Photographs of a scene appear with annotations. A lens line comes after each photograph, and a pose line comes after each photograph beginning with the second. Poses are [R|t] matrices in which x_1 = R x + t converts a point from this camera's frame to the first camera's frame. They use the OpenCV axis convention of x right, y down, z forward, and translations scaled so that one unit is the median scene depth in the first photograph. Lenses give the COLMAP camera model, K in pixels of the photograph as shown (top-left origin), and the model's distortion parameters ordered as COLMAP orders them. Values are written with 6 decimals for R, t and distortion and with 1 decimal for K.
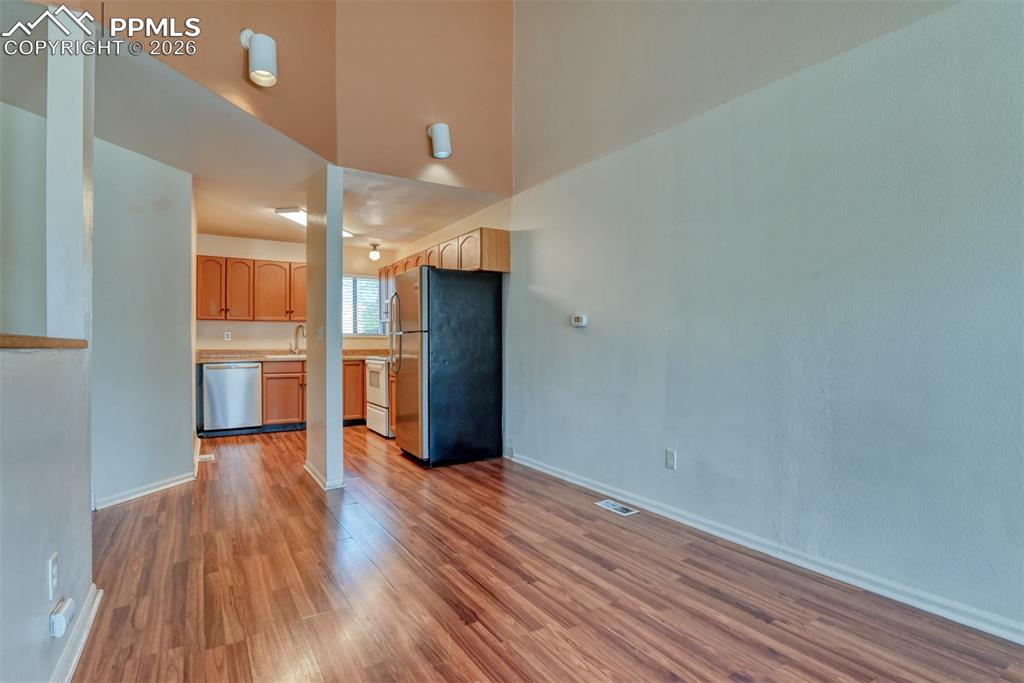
lens RADIAL K [[502.7, 0, 511.9], [0, 502.7, 345.5], [0, 0, 1]] dist [-0.022967, -0.003448]
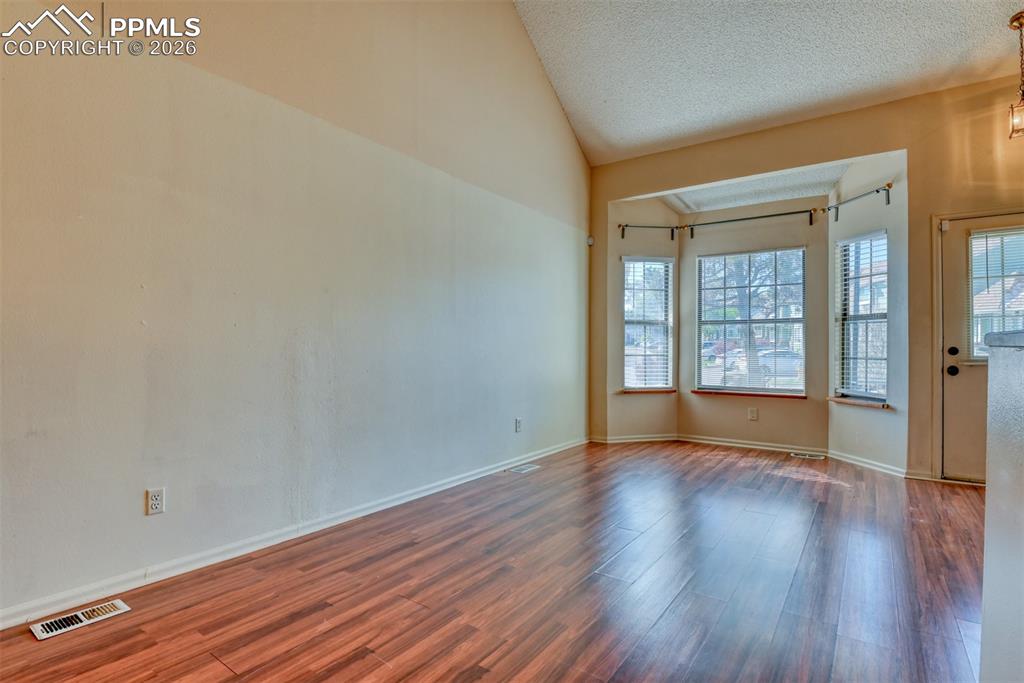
lens RADIAL K [[502.7, 0, 516.8], [0, 502.7, 339.4], [0, 0, 1]] dist [-0.022967, -0.003448]
pose [[-0.383700, 0.015615, 0.923326, -0.406151], [0.000306, 0.999859, -0.016782, 0.002215], [-0.923458, -0.006157, -0.383651, 0.576028]]
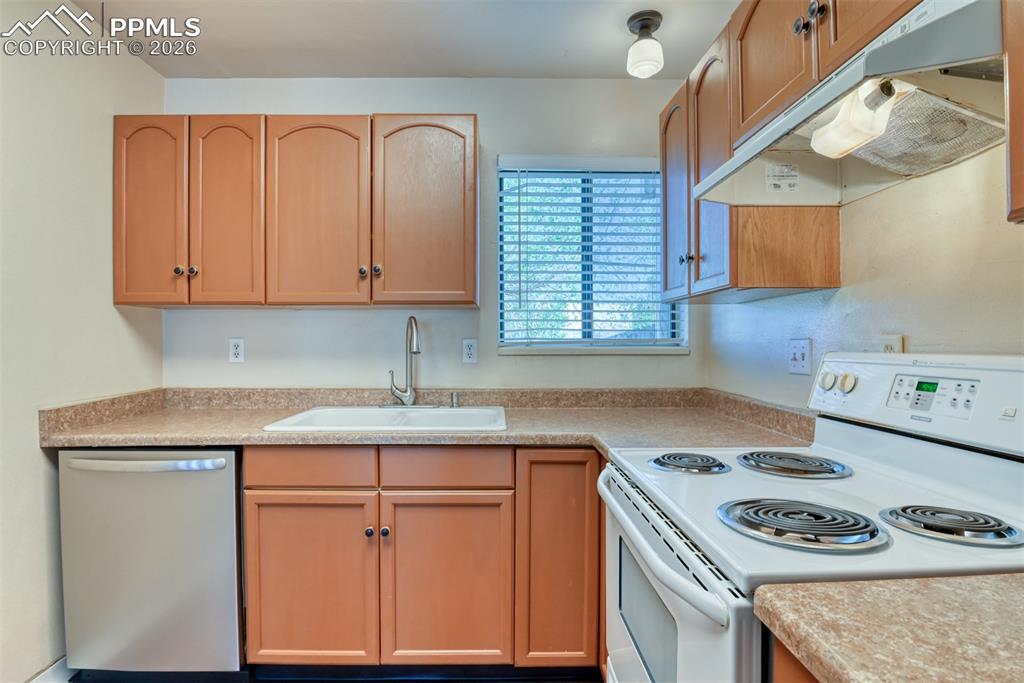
lens RADIAL K [[502.7, 0, 507.3], [0, 502.7, 348.5], [0, 0, 1]] dist [-0.022967, -0.003448]
pose [[0.860020, 0.002843, -0.510253, -0.318665], [-0.000757, 0.999990, 0.004296, -0.032960], [0.510260, -0.003308, 0.860014, 1.165466]]
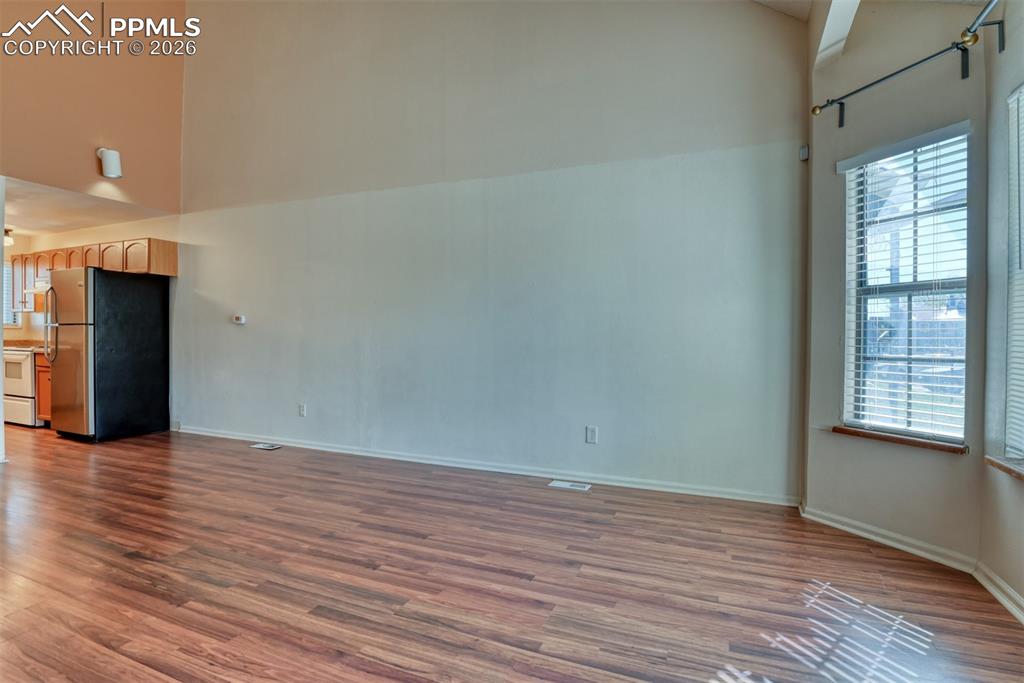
lens RADIAL K [[502.7, 0, 514.0], [0, 502.7, 341.1], [0, 0, 1]] dist [-0.022967, -0.003448]
pose [[0.818652, 0.002079, 0.574286, -0.029055], [-0.005674, 0.999974, 0.004468, -0.000512], [-0.574262, -0.006916, 0.818642, -0.487088]]
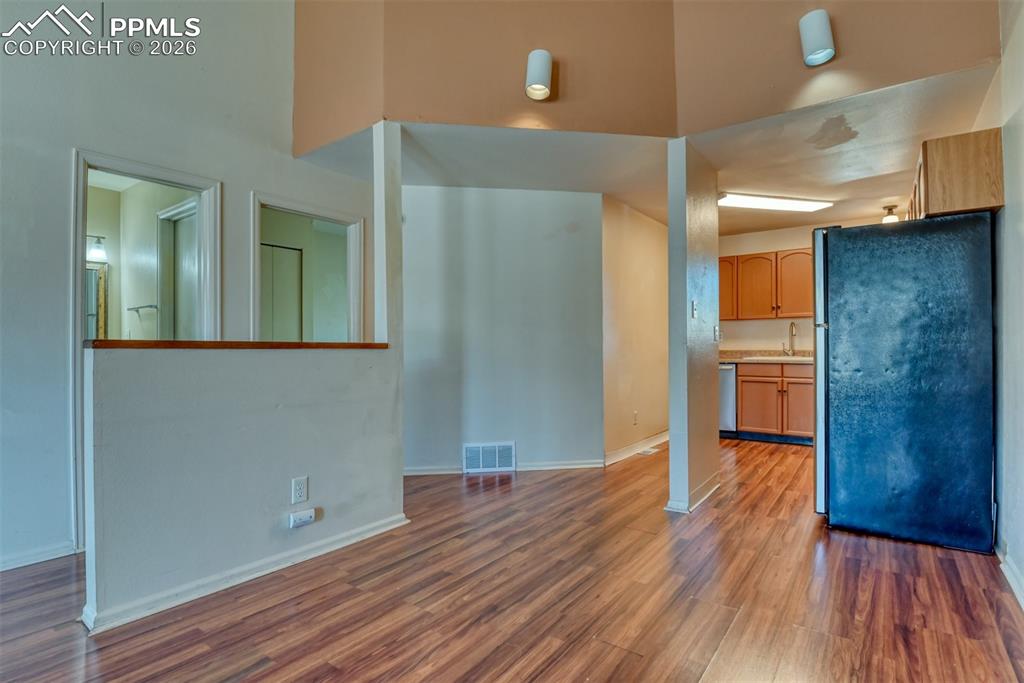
lens RADIAL K [[502.7, 0, 518.6], [0, 502.7, 343.6], [0, 0, 1]] dist [-0.022967, -0.003448]
pose [[0.369511, -0.003351, -0.929220, 0.309421], [0.000859, 0.999994, -0.003265, -0.002081], [0.929226, 0.000408, 0.369512, 0.379826]]
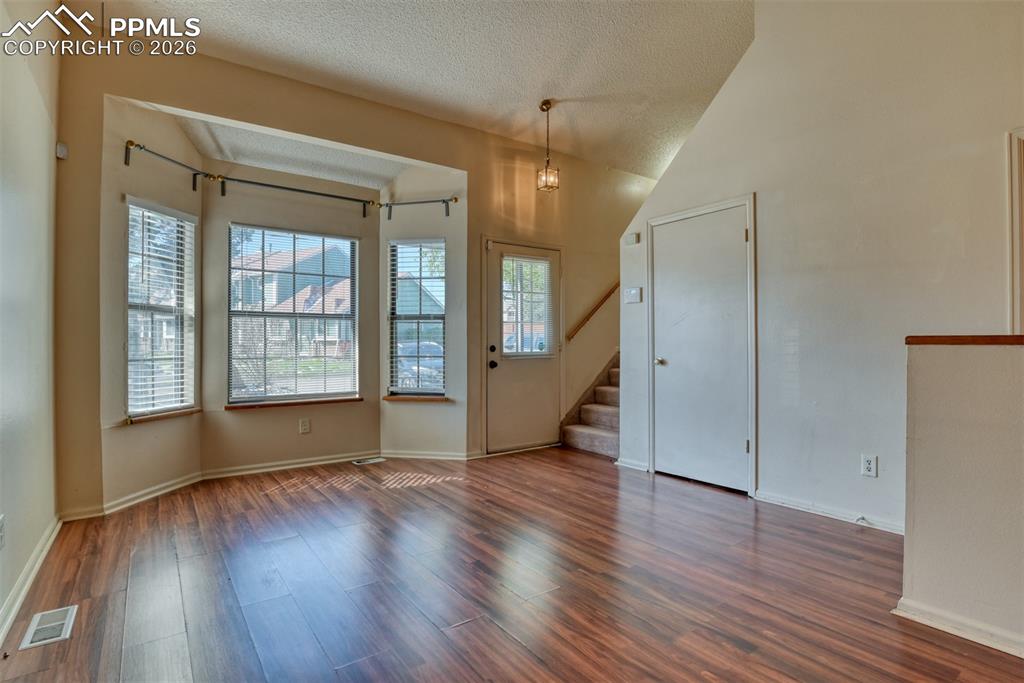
lens RADIAL K [[502.7, 0, 514.2], [0, 502.7, 343.6], [0, 0, 1]] dist [-0.022967, -0.003448]
pose [[-0.997829, 0.005299, -0.065637, 0.154241], [0.005396, 0.999985, -0.001314, -0.000972], [0.065629, -0.001665, -0.997843, 0.625669]]
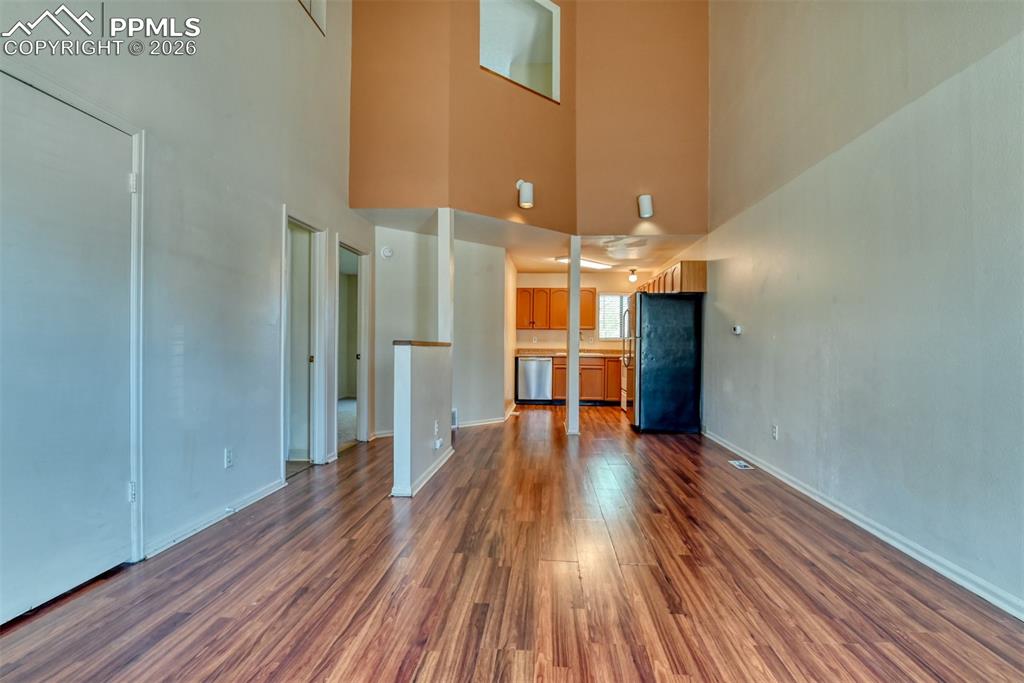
lens RADIAL K [[502.7, 0, 512.5], [0, 502.7, 340.2], [0, 0, 1]] dist [-0.022967, -0.003448]
pose [[0.807120, 0.003661, -0.590376, 0.395155], [-0.011963, 0.999877, -0.010154, -0.001387], [0.590266, 0.015258, 0.807064, -0.384002]]
